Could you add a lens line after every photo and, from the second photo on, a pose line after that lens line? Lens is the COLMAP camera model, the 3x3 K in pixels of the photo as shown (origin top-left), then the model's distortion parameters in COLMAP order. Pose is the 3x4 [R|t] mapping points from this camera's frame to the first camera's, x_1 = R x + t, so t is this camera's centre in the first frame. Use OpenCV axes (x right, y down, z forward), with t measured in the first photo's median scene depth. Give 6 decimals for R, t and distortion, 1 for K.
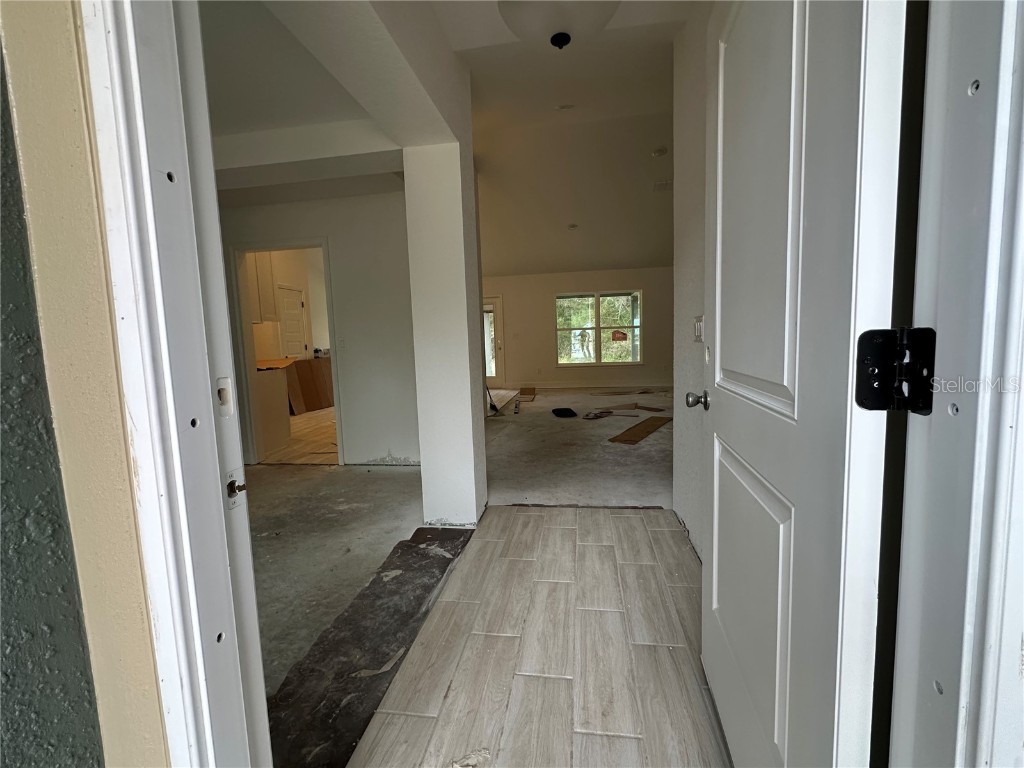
lens RADIAL K [[455.3, 0, 512.0], [0, 455.3, 384.0], [0, 0, 1]] dist [-0.000768, -0.000035]
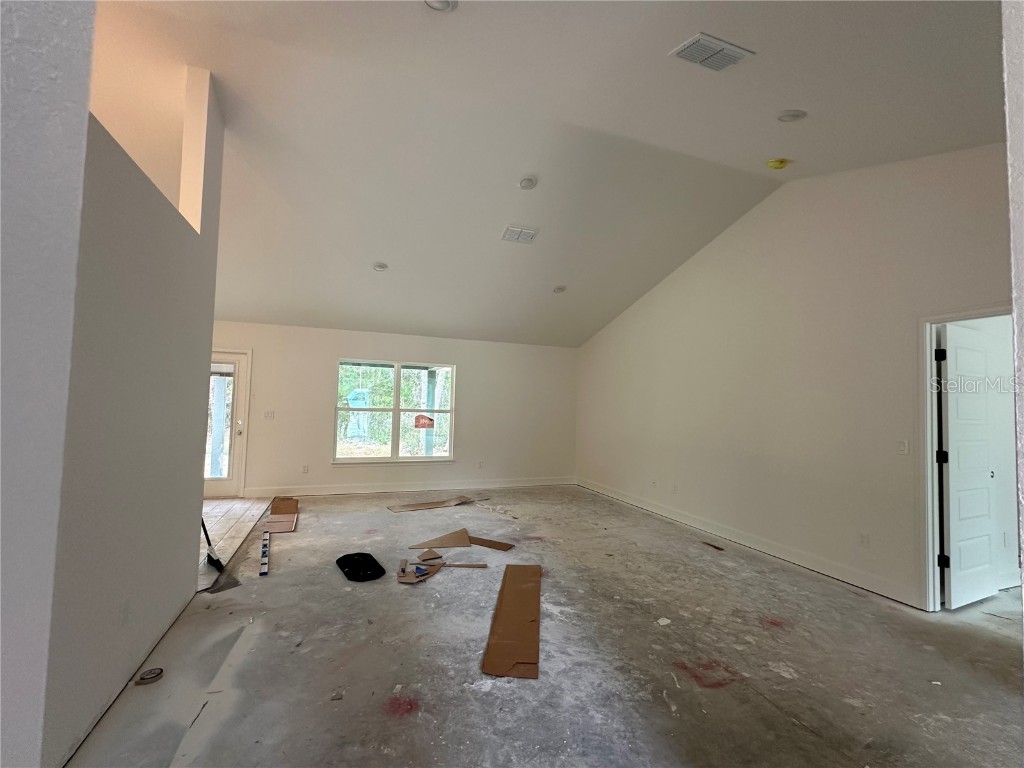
lens RADIAL K [[455.3, 0, 512.0], [0, 455.3, 384.0], [0, 0, 1]] dist [-0.000768, -0.000035]
pose [[0.870069, 0.084940, 0.485557, -0.011215], [-0.009506, 0.987750, -0.155756, -0.052367], [-0.492839, 0.130903, 0.860218, 0.272616]]
